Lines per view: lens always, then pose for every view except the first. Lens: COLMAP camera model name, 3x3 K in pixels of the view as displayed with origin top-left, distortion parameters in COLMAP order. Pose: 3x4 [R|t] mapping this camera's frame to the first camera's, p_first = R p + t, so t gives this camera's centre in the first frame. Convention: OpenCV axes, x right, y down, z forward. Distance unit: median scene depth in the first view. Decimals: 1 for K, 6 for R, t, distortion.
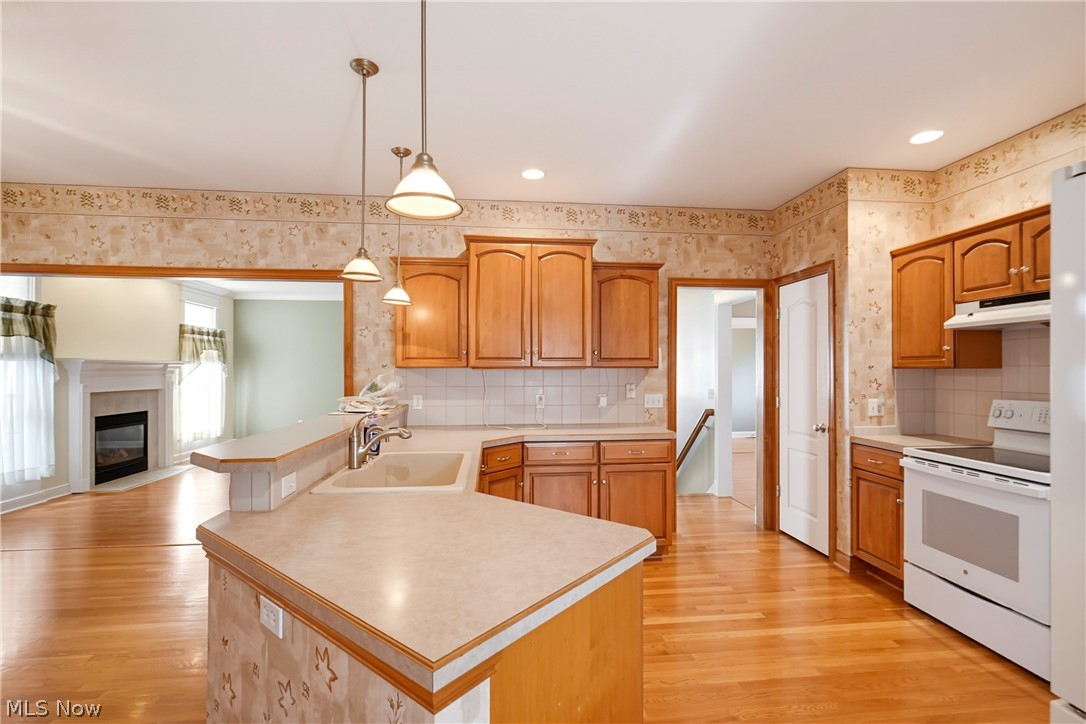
lens RADIAL K [[496.3, 0, 546.3], [0, 496.3, 368.9], [0, 0, 1]] dist [-0.001711, 0.000122]
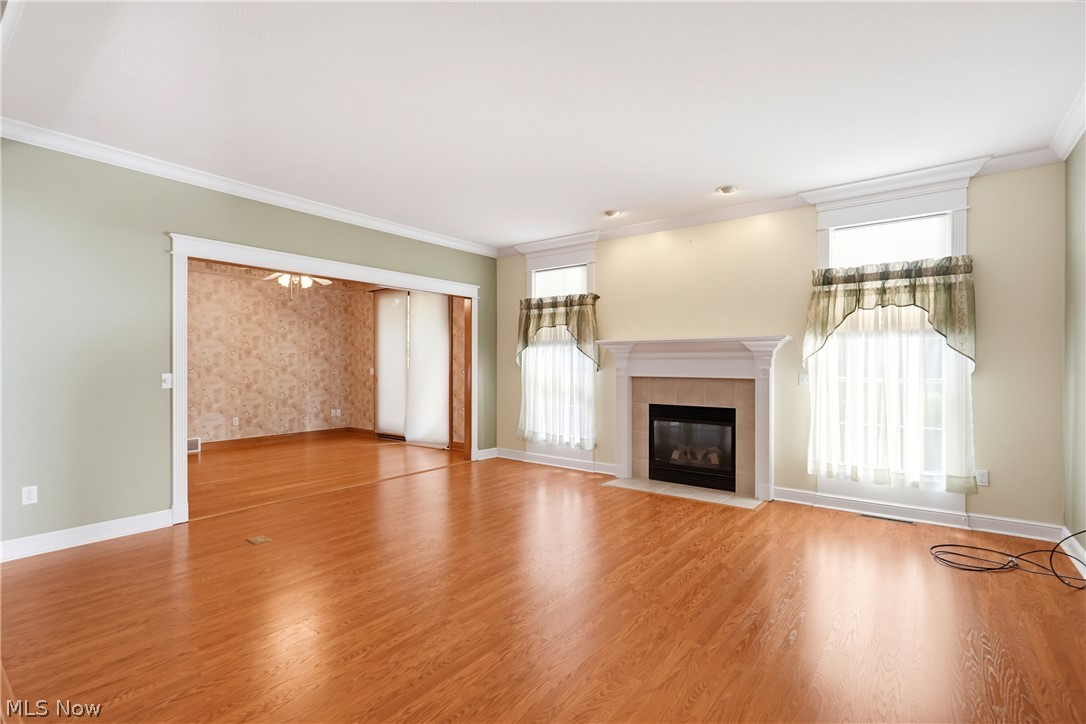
lens RADIAL K [[502.5, 0, 543.0], [0, 502.5, 362.0], [0, 0, 1]] dist [0.002152, -0.000364]
pose [[-0.692418, -0.002098, -0.721494, -0.137334], [0.001432, 0.999990, -0.004283, 0.029112], [0.721496, -0.003999, -0.692407, 1.843517]]
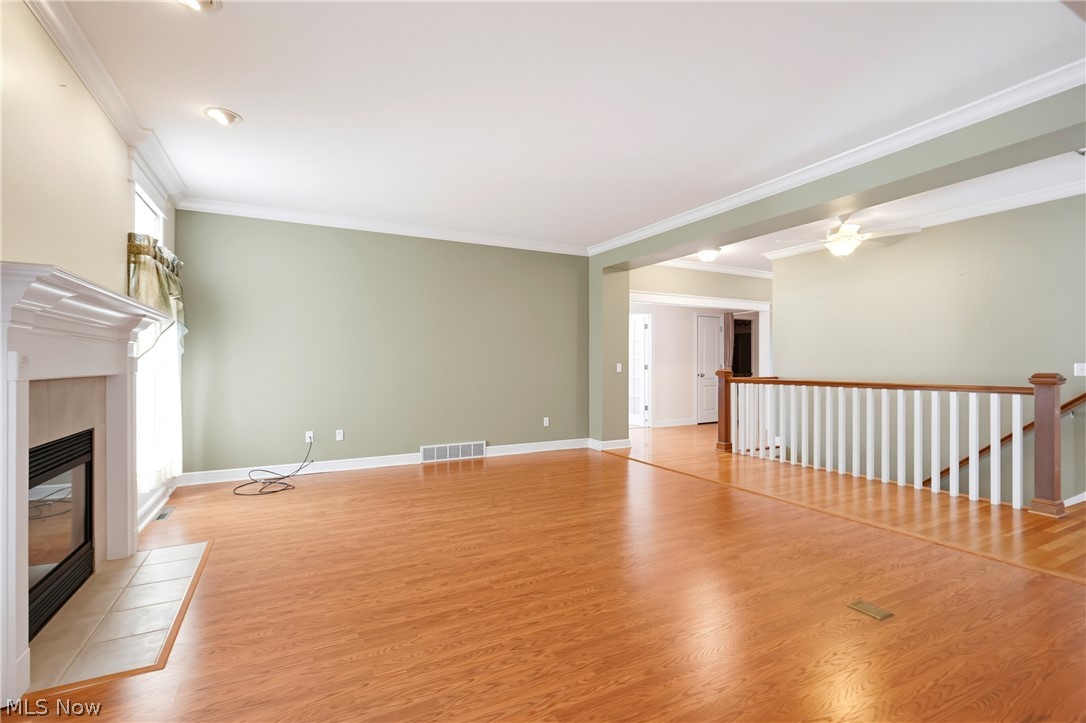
lens RADIAL K [[491.3, 0, 544.5], [0, 491.3, 366.8], [0, 0, 1]] dist [0.003769, 0.000423]
pose [[0.928654, -0.000628, 0.370947, -0.865958], [-0.001292, 0.999987, 0.004928, 0.045269], [-0.370946, -0.005056, 0.928641, 0.691192]]
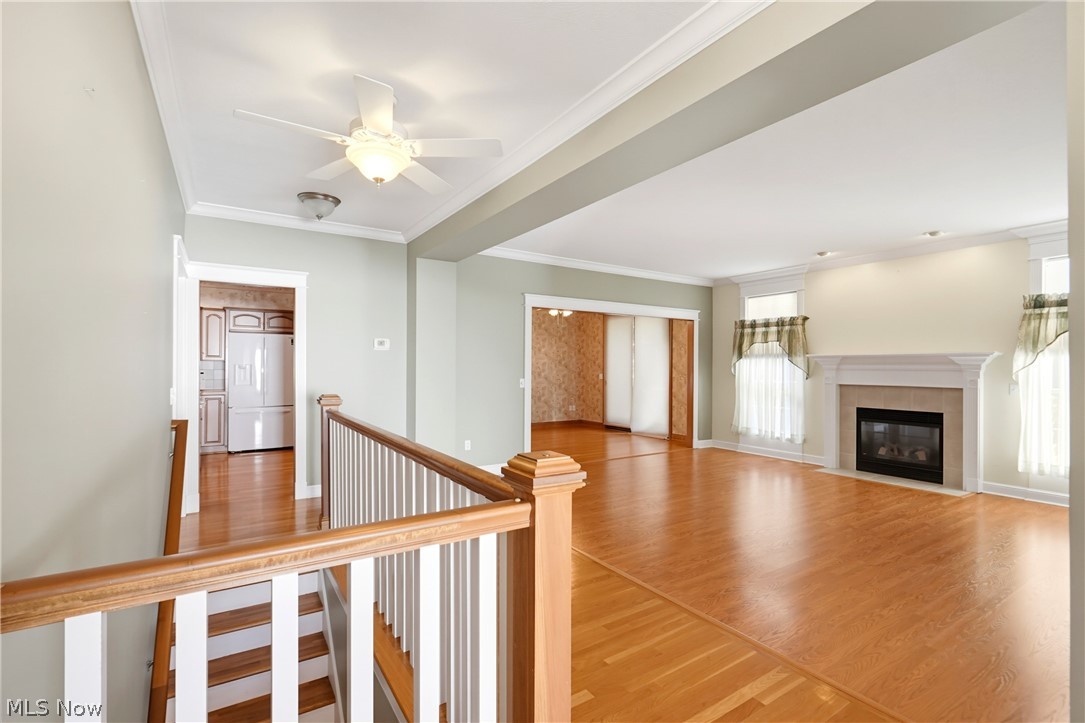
lens RADIAL K [[490.8, 0, 544.0], [0, 490.8, 366.8], [0, 0, 1]] dist [0.003769, 0.000423]
pose [[-0.891291, -0.002929, -0.453423, 0.234398], [-0.002660, 0.999996, -0.001230, 0.013291], [0.453424, 0.000110, -0.891295, 2.031951]]
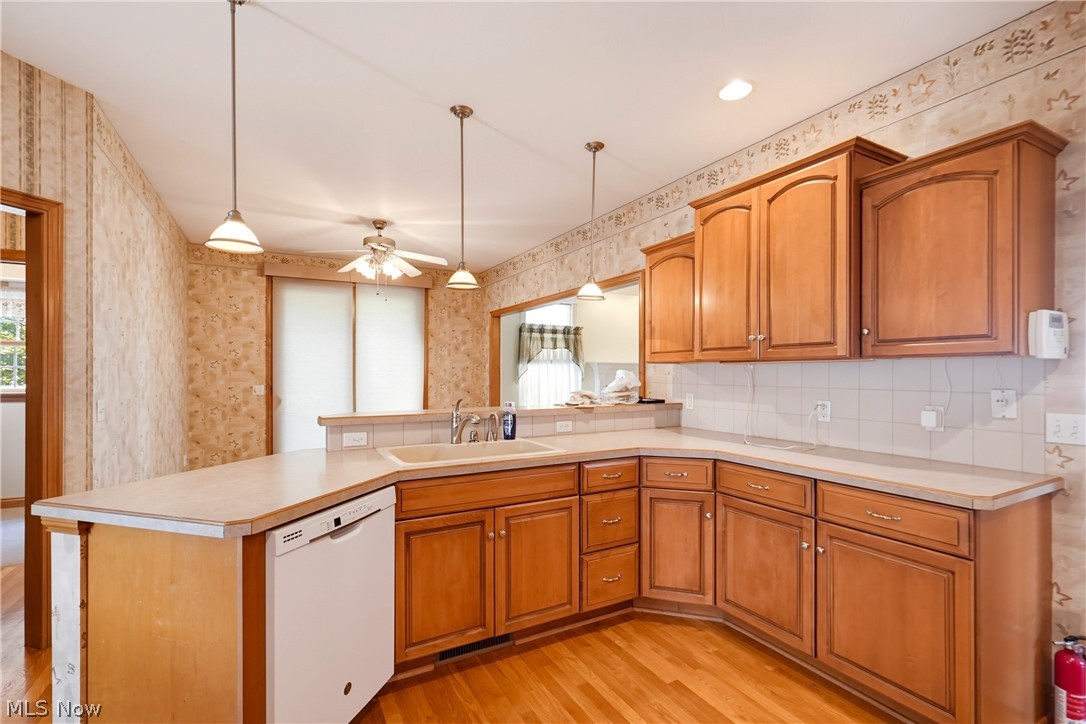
lens RADIAL K [[493.7, 0, 540.7], [0, 493.7, 374.3], [0, 0, 1]] dist [-0.002589, -0.000358]
pose [[0.383527, 0.002812, -0.923526, 0.380560], [0.001719, 0.999991, 0.003759, 0.011080], [0.923528, -0.003029, 0.383518, 0.335615]]
